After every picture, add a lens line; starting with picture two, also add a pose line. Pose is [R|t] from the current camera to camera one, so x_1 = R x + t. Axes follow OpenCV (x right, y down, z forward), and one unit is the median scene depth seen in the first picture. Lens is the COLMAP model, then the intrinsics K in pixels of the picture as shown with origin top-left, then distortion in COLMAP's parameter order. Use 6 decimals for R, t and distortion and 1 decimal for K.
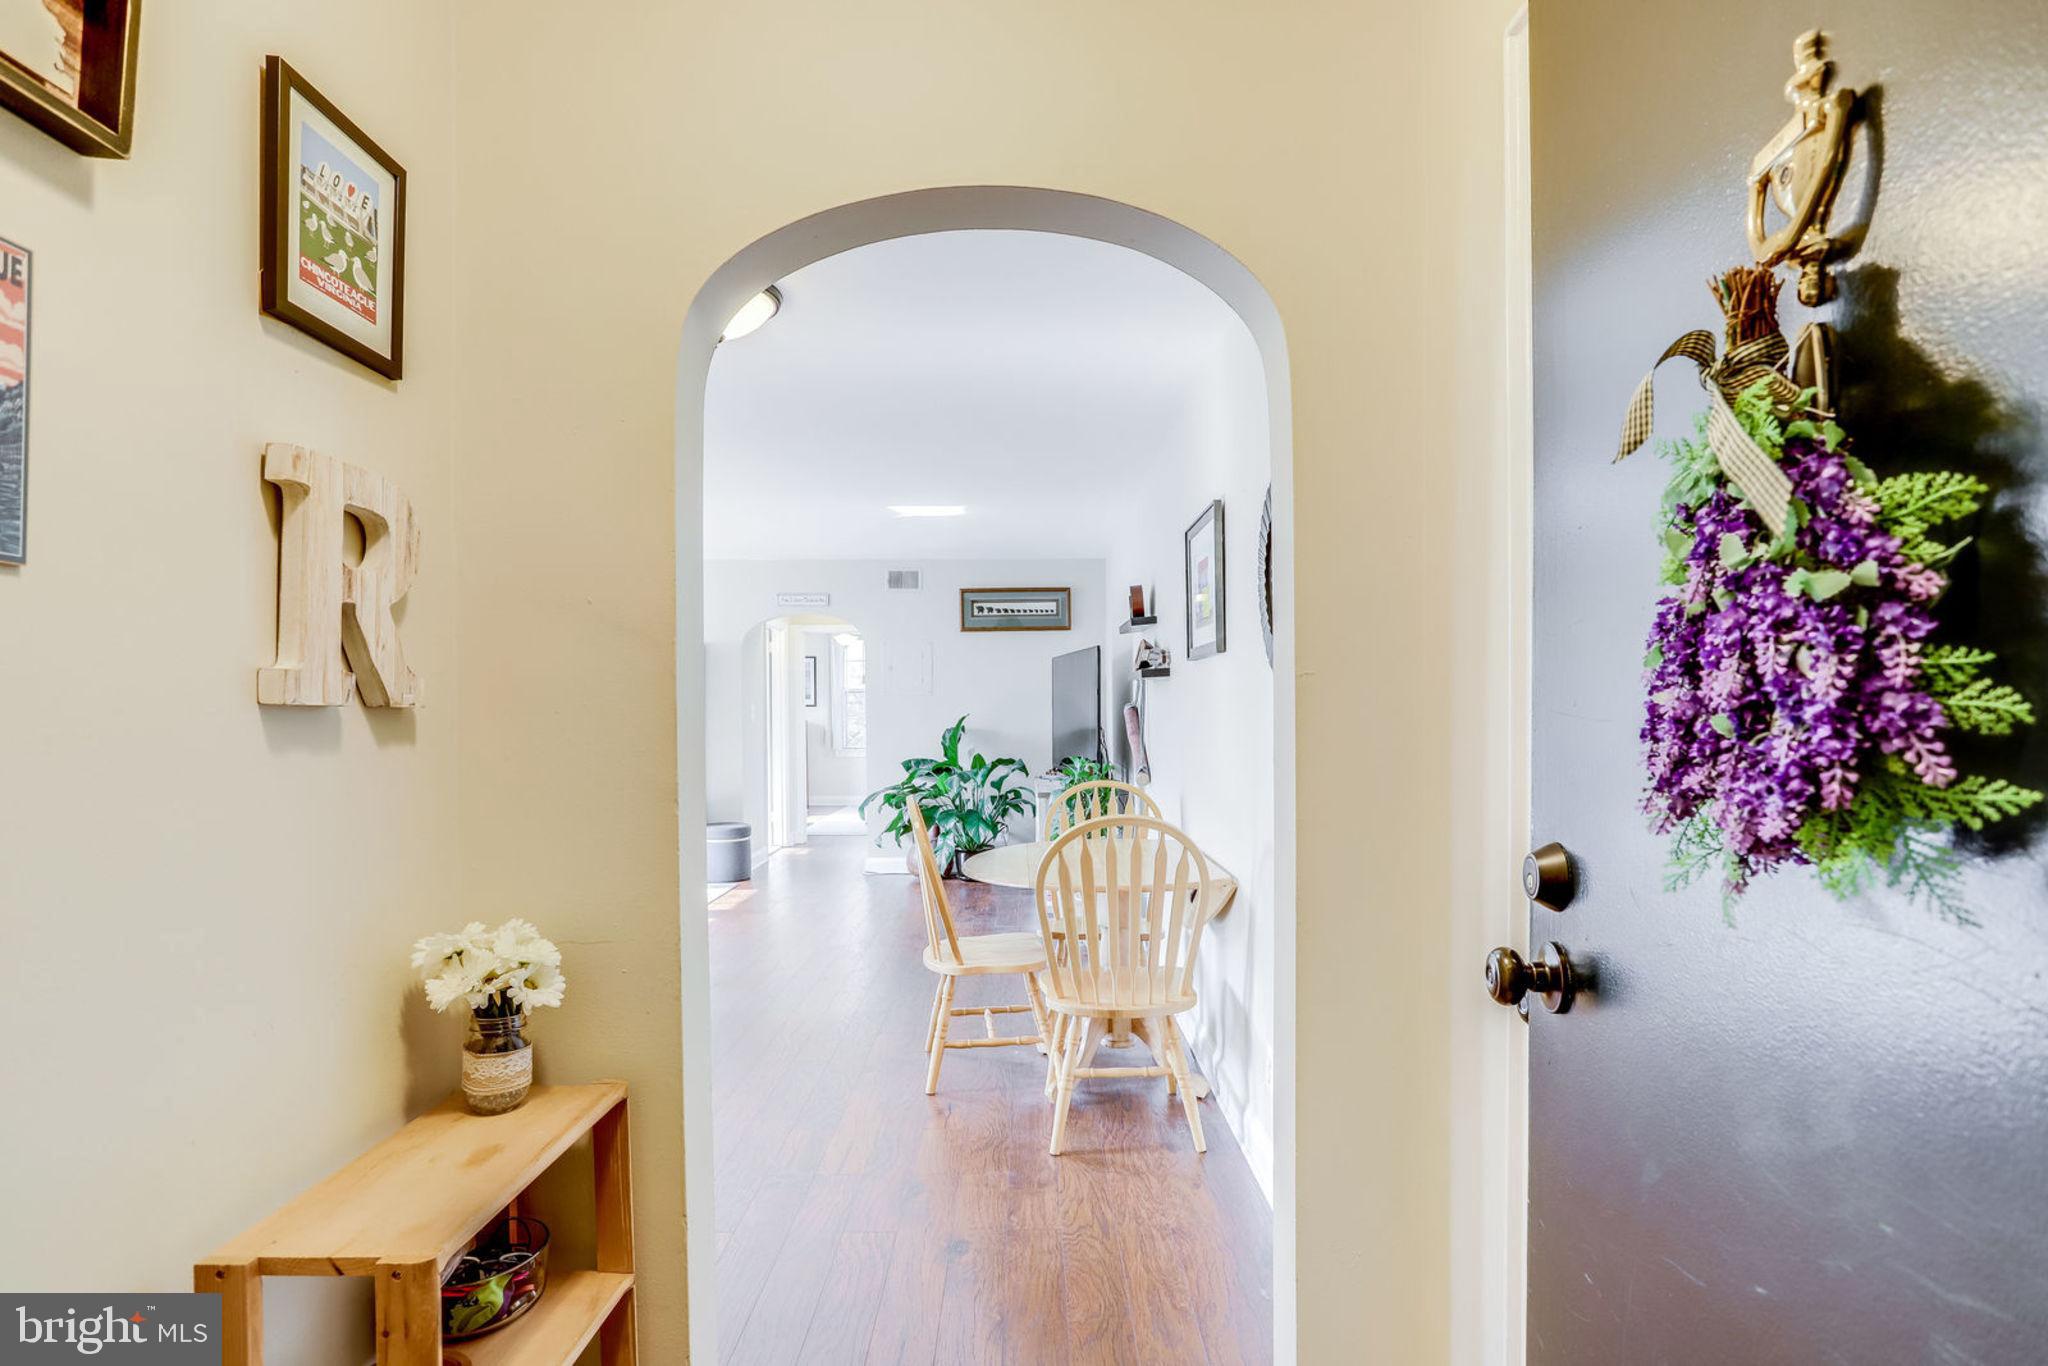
lens RADIAL K [[999.5, 0, 1020.0], [0, 999.5, 691.1], [0, 0, 1]] dist [-0.063175, 0.038625]
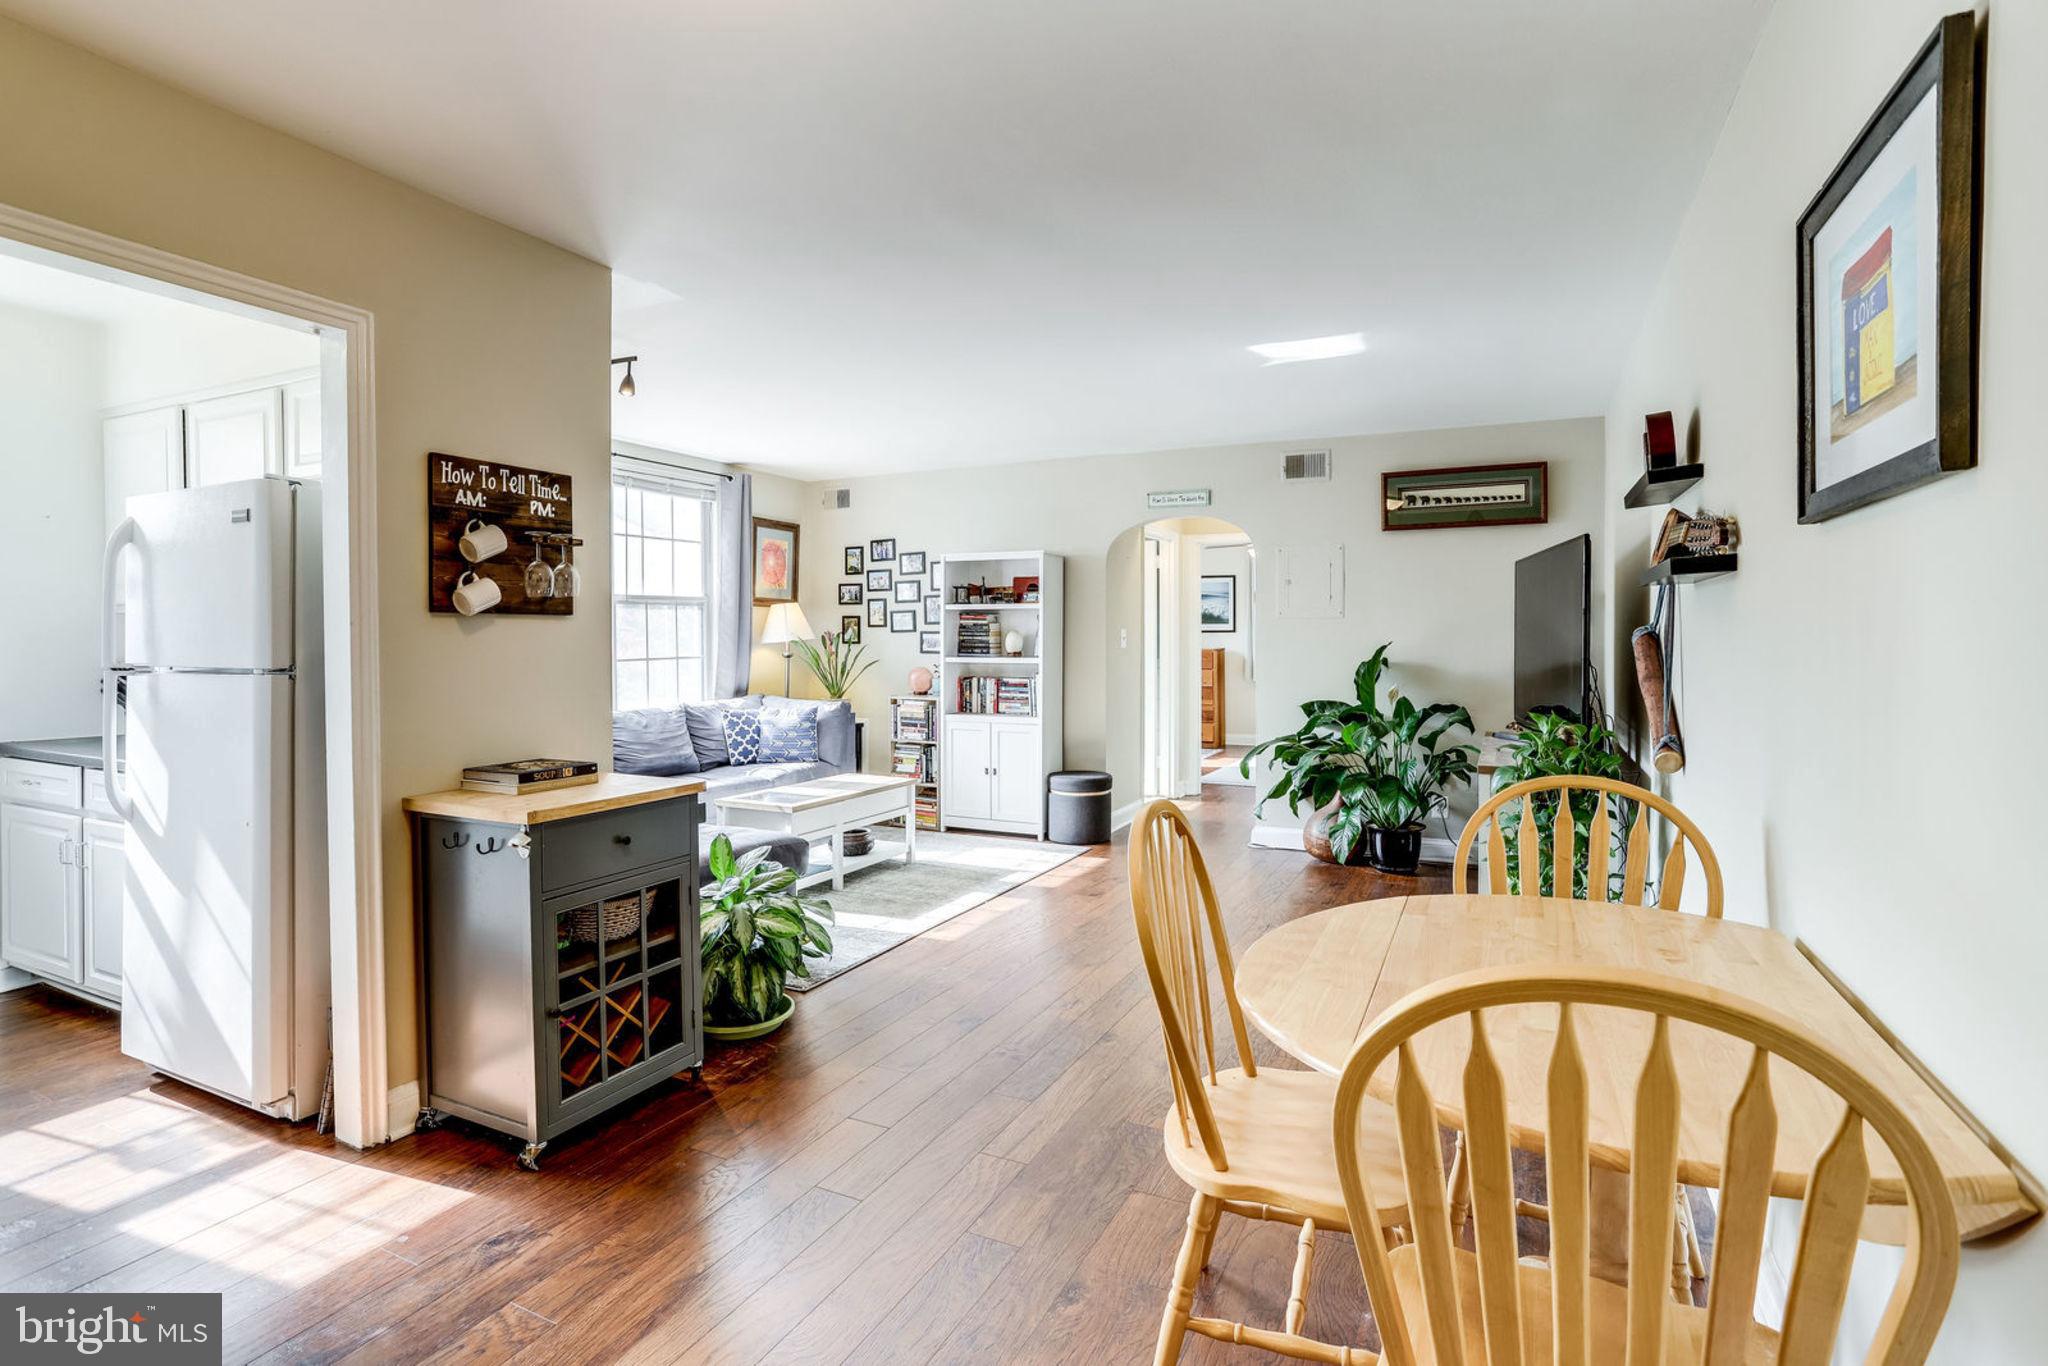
lens RADIAL K [[1001.8, 0, 1022.1], [0, 1001.8, 644.3], [0, 0, 1]] dist [-0.061231, 0.038796]
pose [[0.898569, 0.009058, -0.438739, 0.025587], [0.003003, 0.999637, 0.026789, 0.004057], [0.438822, -0.025390, 0.898215, 0.230953]]
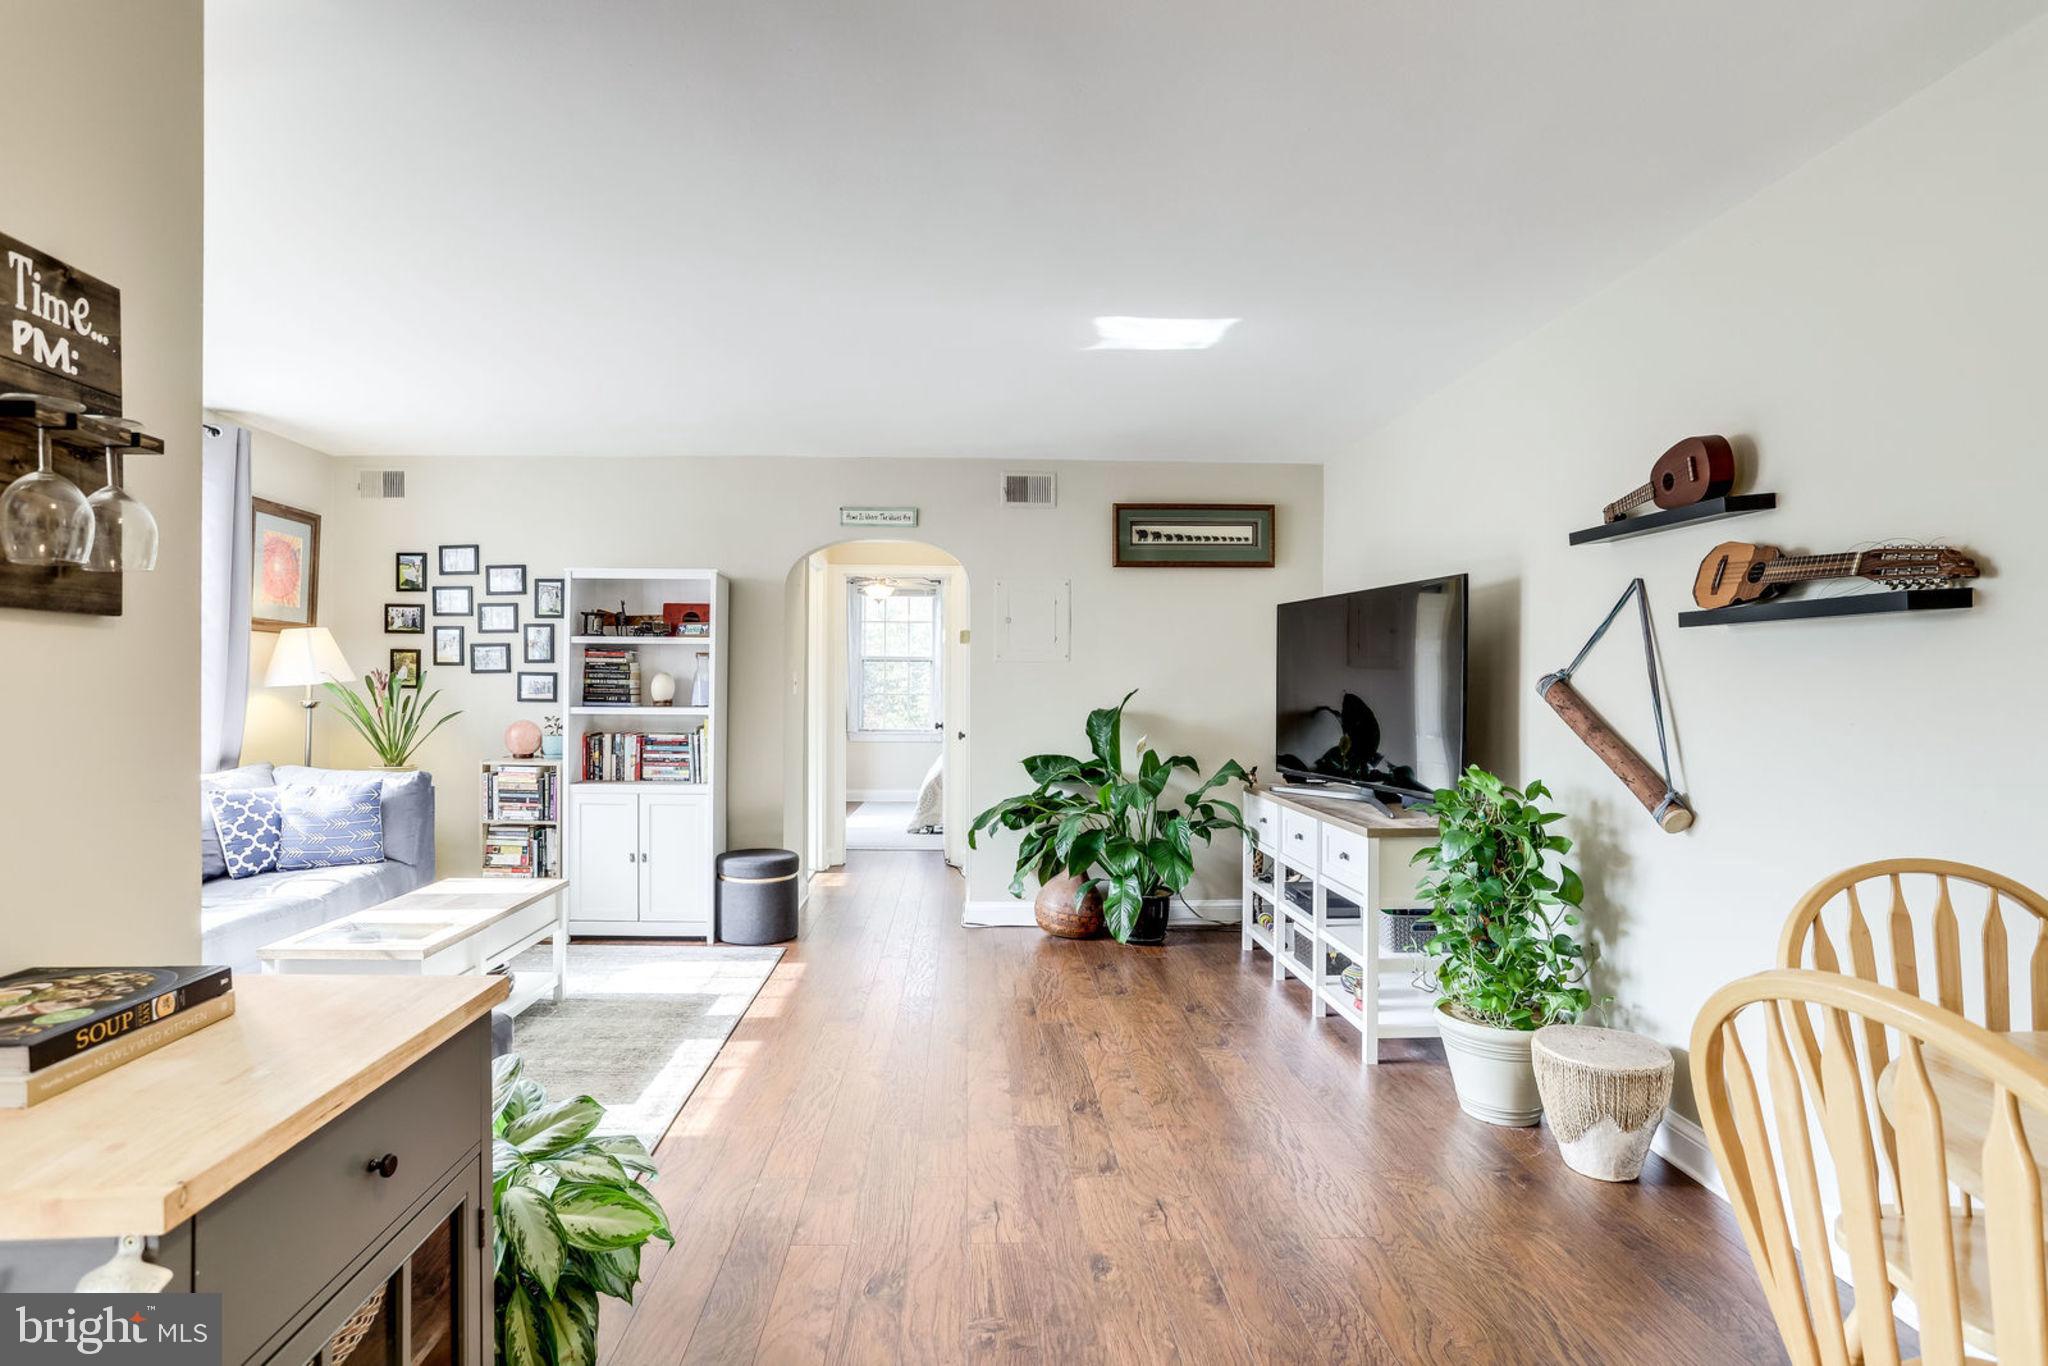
lens RADIAL K [[1006.4, 0, 972.7], [0, 1006.4, 682.5], [0, 0, 1]] dist [-0.050425, 0.040871]
pose [[0.999823, 0.012471, 0.014101, -0.171351], [-0.012688, 0.999801, 0.015363, 0.009586], [-0.013907, -0.015539, 0.999783, 0.338852]]
